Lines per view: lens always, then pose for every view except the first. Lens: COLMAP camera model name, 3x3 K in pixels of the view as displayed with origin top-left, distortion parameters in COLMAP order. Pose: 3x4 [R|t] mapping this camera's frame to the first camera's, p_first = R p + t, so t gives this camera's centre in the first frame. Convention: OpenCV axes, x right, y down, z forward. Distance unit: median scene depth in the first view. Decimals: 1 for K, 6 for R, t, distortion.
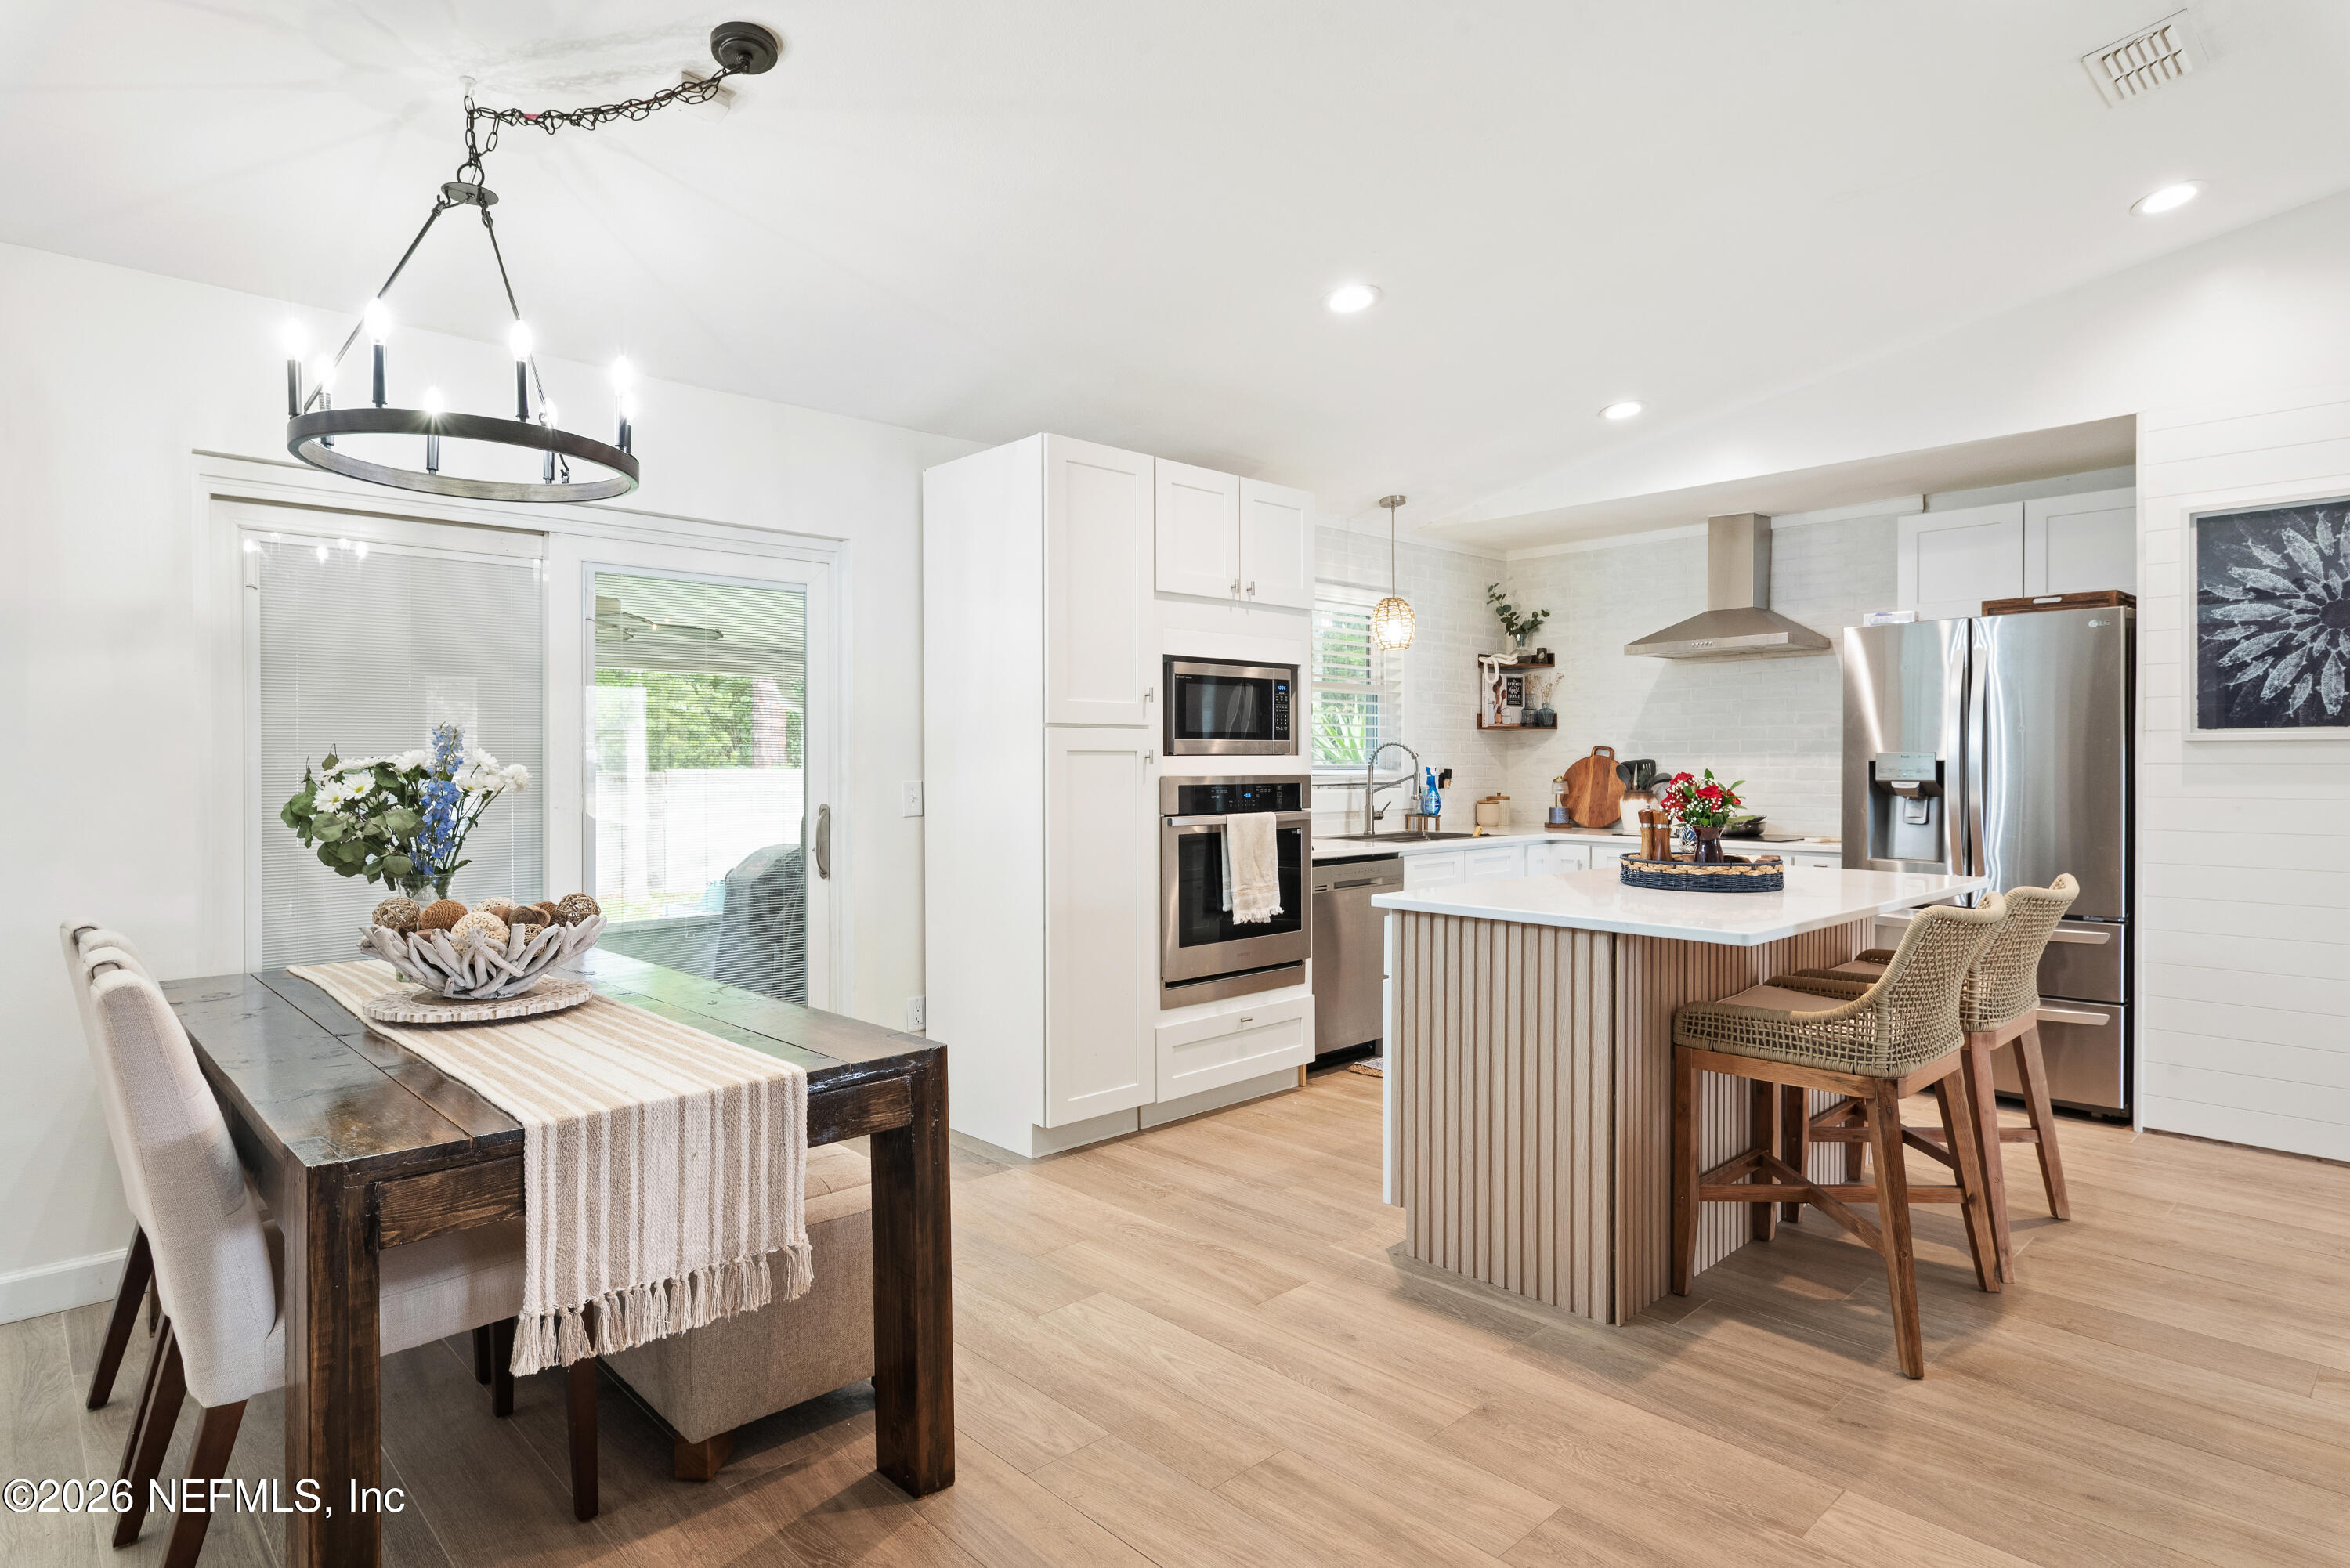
lens RADIAL K [[1265.2, 0, 1171.1], [0, 1265.2, 773.2], [0, 0, 1]] dist [-0.003270, -0.000445]
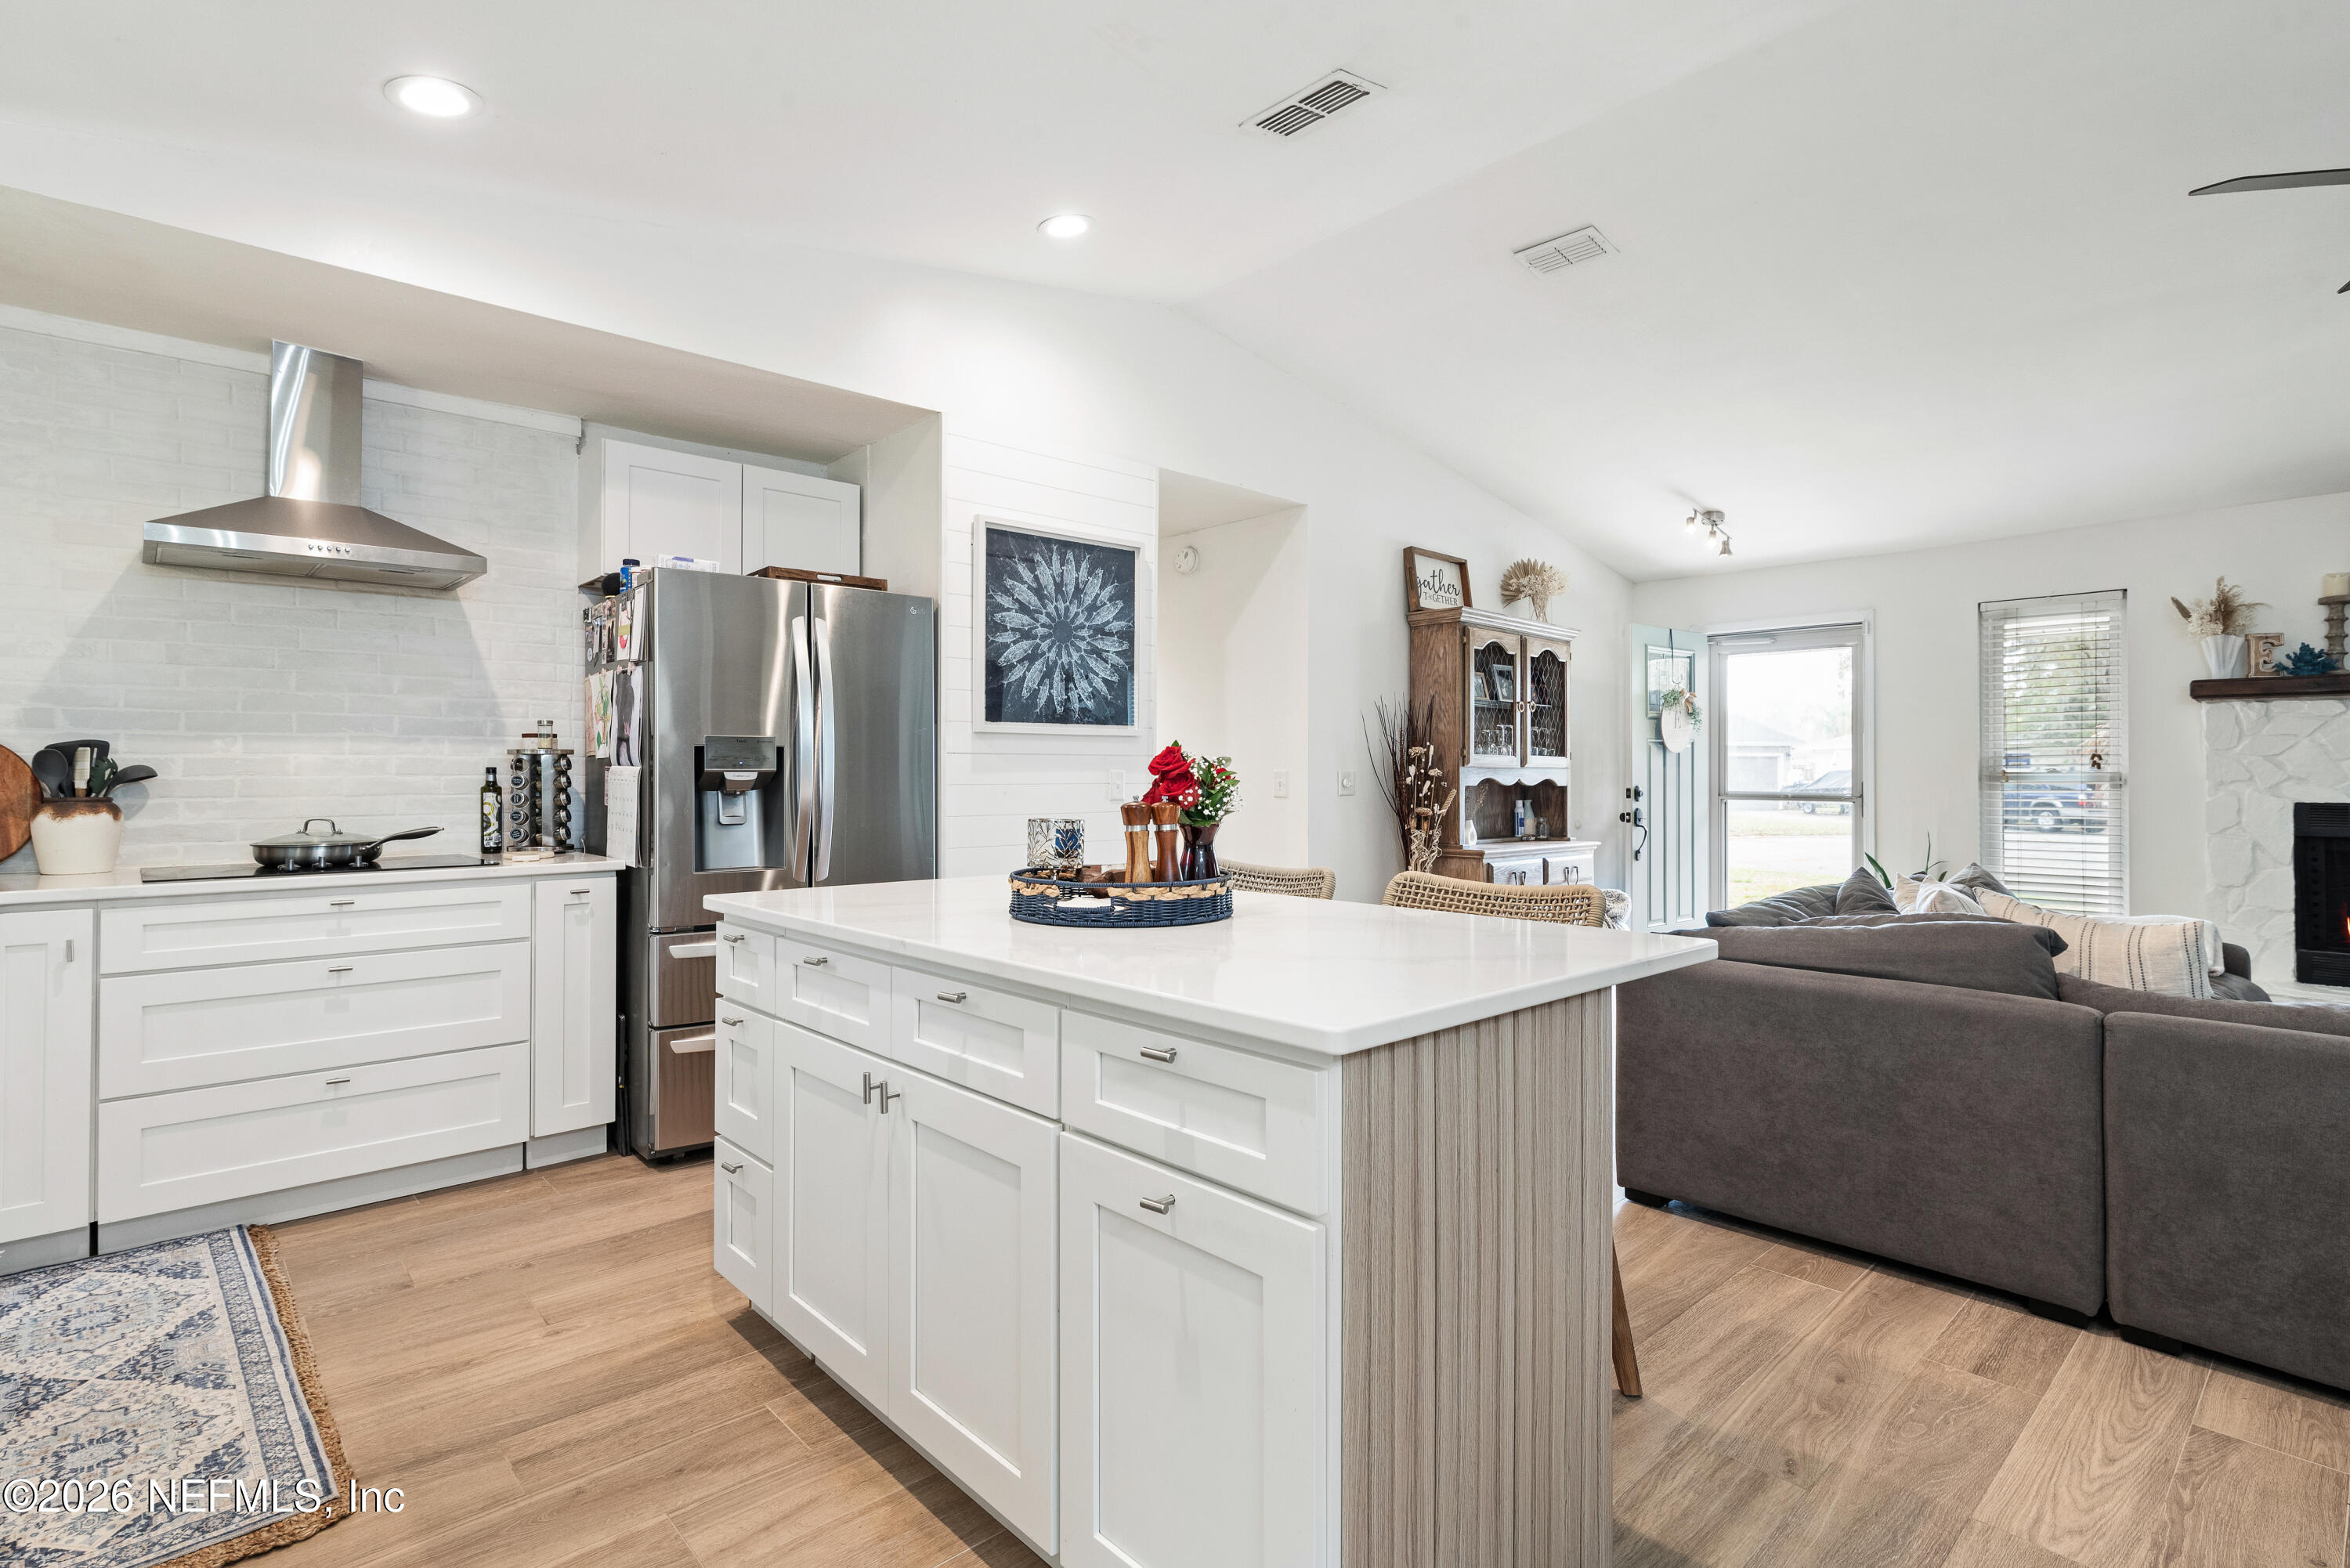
lens RADIAL K [[1129.5, 0, 1171.5], [0, 1129.5, 776.0], [0, 0, 1]] dist [0.001636, -0.000333]
pose [[0.016150, -0.005398, 0.999855, -0.163396], [0.007071, 0.999961, 0.005284, 0.008251], [-0.999845, 0.006984, 0.016188, 0.854746]]
